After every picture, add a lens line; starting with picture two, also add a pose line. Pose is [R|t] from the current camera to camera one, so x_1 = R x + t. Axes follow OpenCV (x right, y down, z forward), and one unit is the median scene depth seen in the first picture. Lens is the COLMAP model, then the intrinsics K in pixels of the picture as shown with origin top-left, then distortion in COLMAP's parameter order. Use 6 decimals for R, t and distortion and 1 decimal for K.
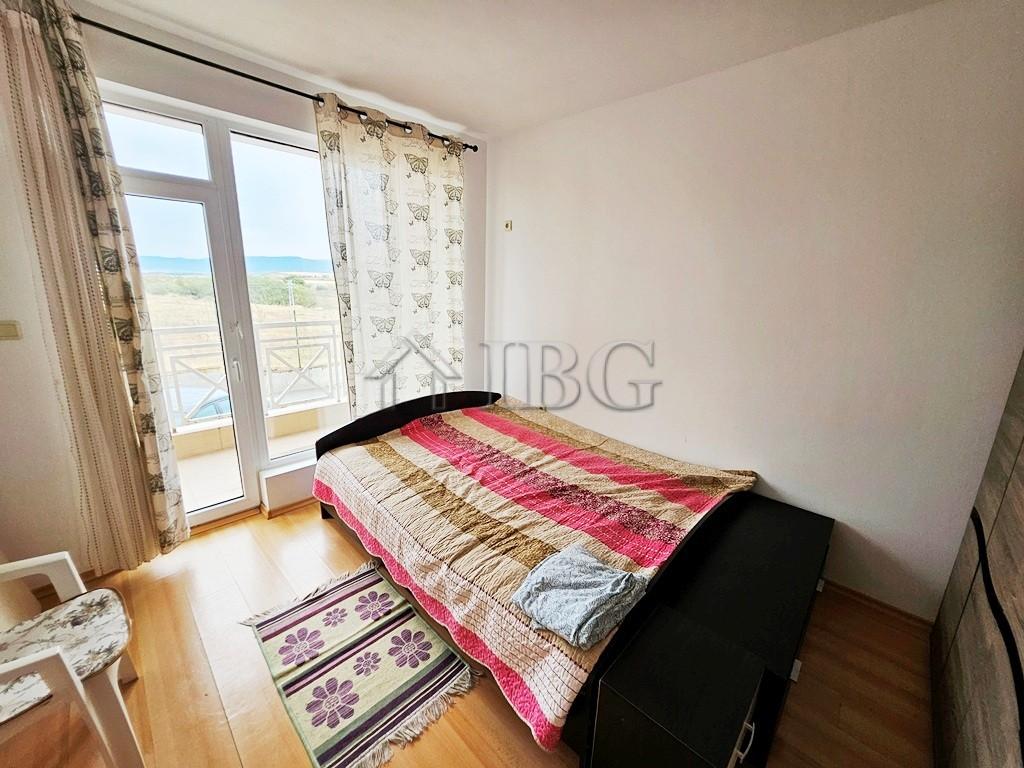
lens RADIAL K [[401.7, 0, 507.6], [0, 401.7, 377.9], [0, 0, 1]] dist [-0.008977, -0.000023]
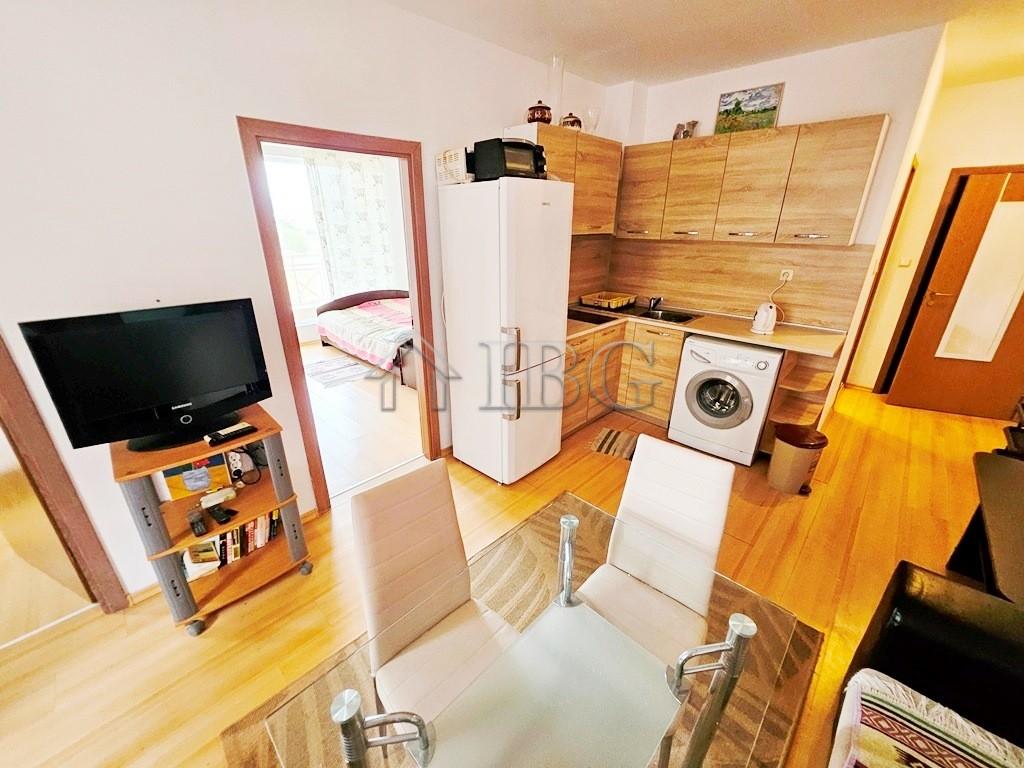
lens RADIAL K [[401.7, 0, 507.6], [0, 401.7, 377.9], [0, 0, 1]] dist [-0.008977, -0.000023]
pose [[0.999680, -0.024999, -0.003894, 0.603457], [0.025297, 0.989983, 0.138905, 0.281790], [0.000382, -0.138959, 0.990298, -1.299635]]
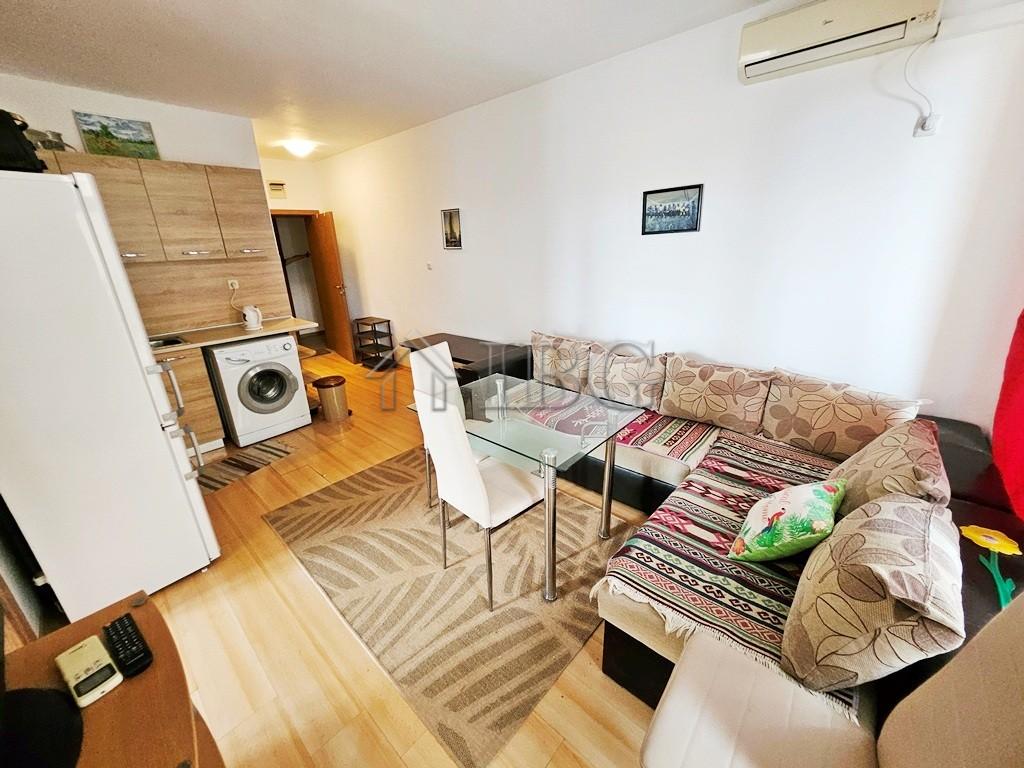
lens RADIAL K [[401.7, 0, 507.6], [0, 401.7, 377.9], [0, 0, 1]] dist [-0.008977, -0.000023]
pose [[-0.048430, -0.342256, 0.938358, -0.156102], [0.264467, 0.901536, 0.342475, 0.233191], [-0.963178, 0.264751, 0.046854, -0.996965]]
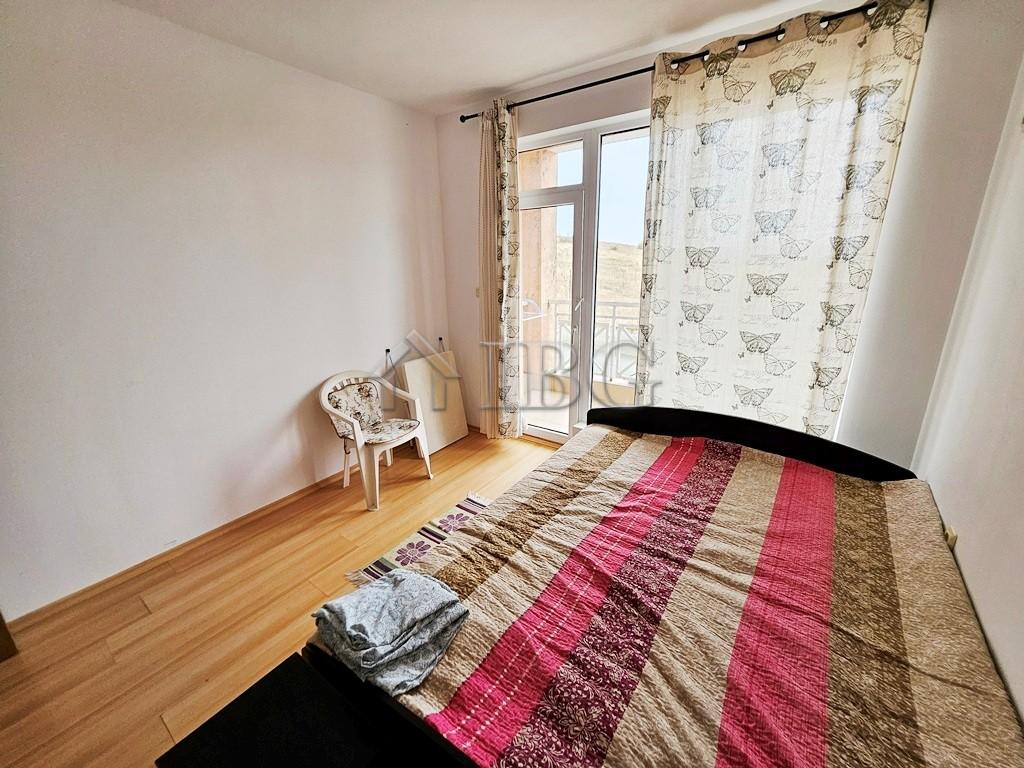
lens RADIAL K [[401.7, 0, 507.6], [0, 401.7, 377.9], [0, 0, 1]] dist [-0.008977, -0.000023]
pose [[0.156103, 0.244267, -0.957061, 0.569639], [-0.209010, 0.955167, 0.209693, -0.121752], [0.965374, 0.167302, 0.200159, 0.608537]]
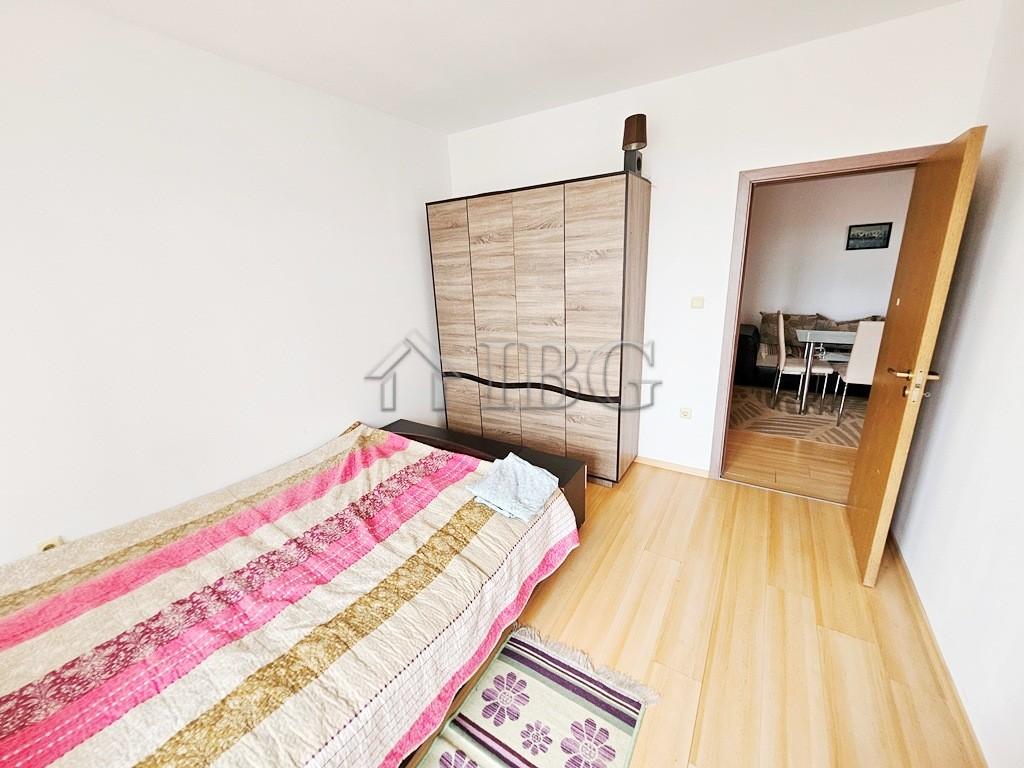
lens RADIAL K [[401.7, 0, 507.6], [0, 401.7, 377.9], [0, 0, 1]] dist [-0.008977, -0.000023]
pose [[-0.206354, -0.284052, 0.936340, -0.654955], [0.266349, 0.904494, 0.333090, -0.193078], [-0.941529, 0.318127, -0.110989, 0.653381]]
